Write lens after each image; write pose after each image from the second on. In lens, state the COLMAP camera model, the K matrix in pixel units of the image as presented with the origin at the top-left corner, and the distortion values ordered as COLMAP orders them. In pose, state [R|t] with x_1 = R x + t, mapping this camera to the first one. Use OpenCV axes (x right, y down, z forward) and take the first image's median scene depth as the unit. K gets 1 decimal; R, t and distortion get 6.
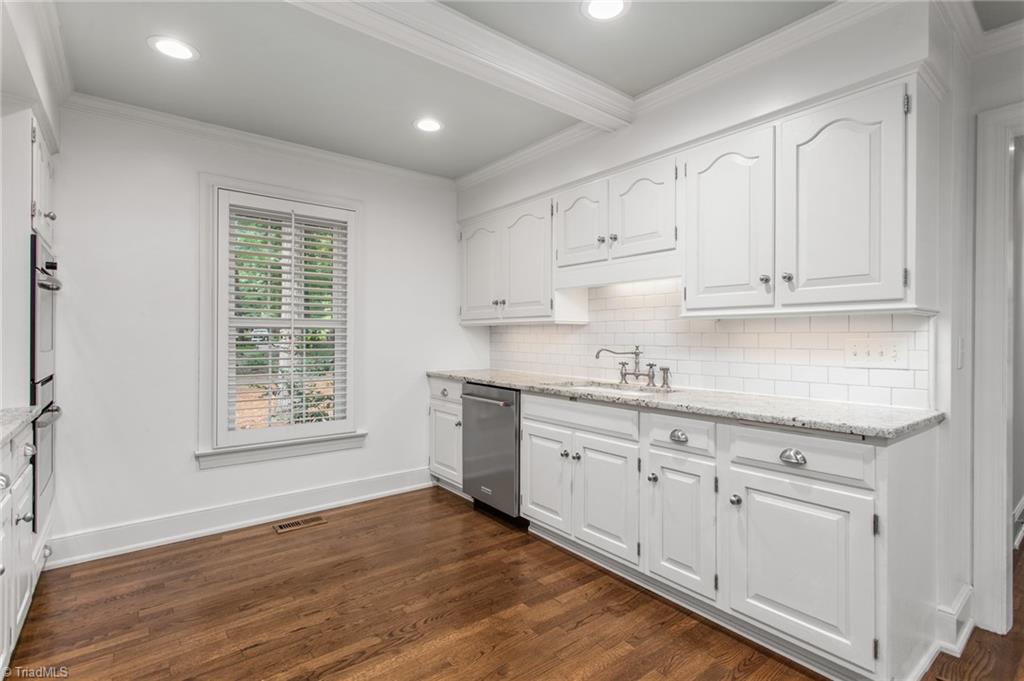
lens RADIAL K [[487.7, 0, 509.2], [0, 487.7, 346.1], [0, 0, 1]] dist [0.001333, 0.000150]
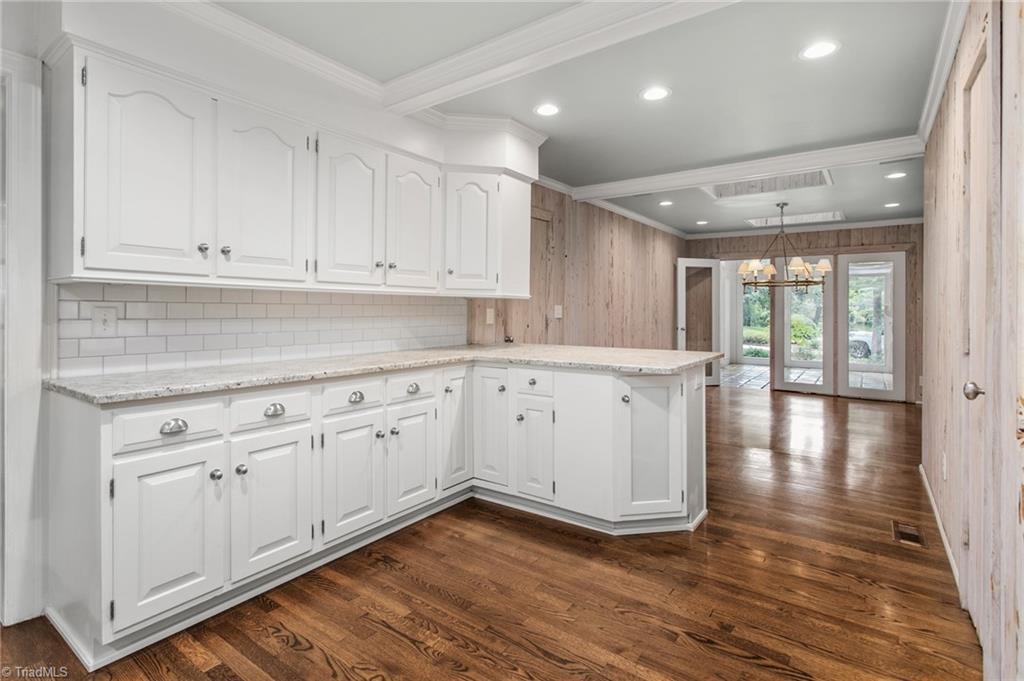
lens RADIAL K [[518.8, 0, 416.0], [0, 518.8, 310.3], [0, 0, 1]] dist [0.000655, 0.000082]
pose [[-0.182715, -0.004050, 0.983158, -0.667867], [0.008335, 0.999949, 0.005668, -0.015118], [-0.983131, 0.009230, -0.182672, 0.863884]]
